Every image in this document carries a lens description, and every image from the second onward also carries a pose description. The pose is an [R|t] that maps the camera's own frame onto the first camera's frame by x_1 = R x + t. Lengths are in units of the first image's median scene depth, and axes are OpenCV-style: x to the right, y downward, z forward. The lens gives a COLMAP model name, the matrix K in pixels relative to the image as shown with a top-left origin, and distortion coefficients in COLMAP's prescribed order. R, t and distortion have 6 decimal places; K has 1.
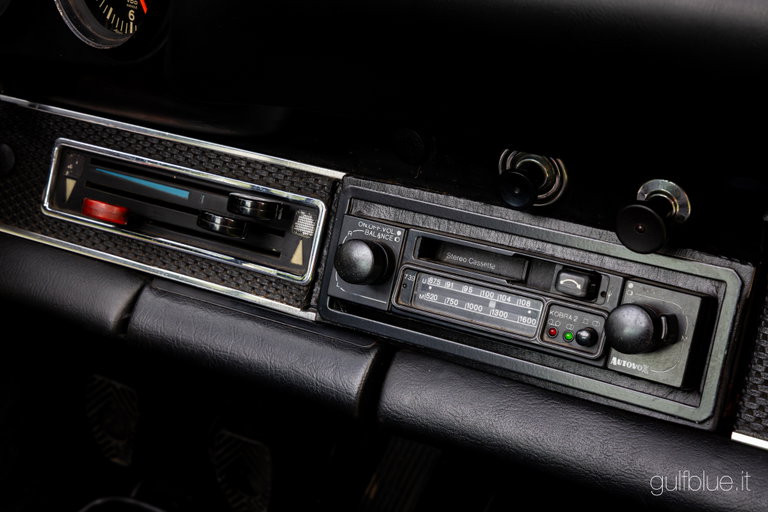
lens RADIAL K [[1432.6, 0, 383.2], [0, 1432.6, 255.7], [0, 0, 1]] dist [0.017125, 0.000000]
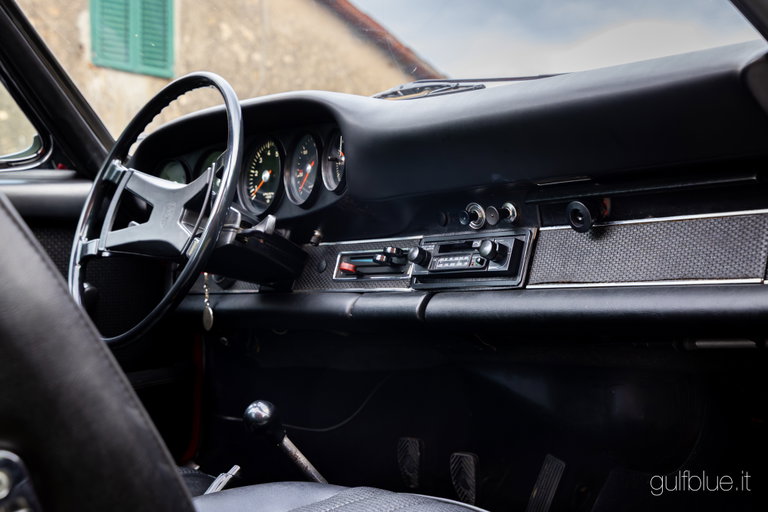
lens RADIAL K [[1324.0, 0, 383.7], [0, 1324.0, 255.2], [0, 0, 1]] dist [-0.037287, 0.000000]
pose [[0.917009, -0.088501, -0.388924, 0.861106], [-0.068010, 0.926102, -0.371093, 0.895924], [0.393025, 0.366746, 0.843225, -1.078952]]
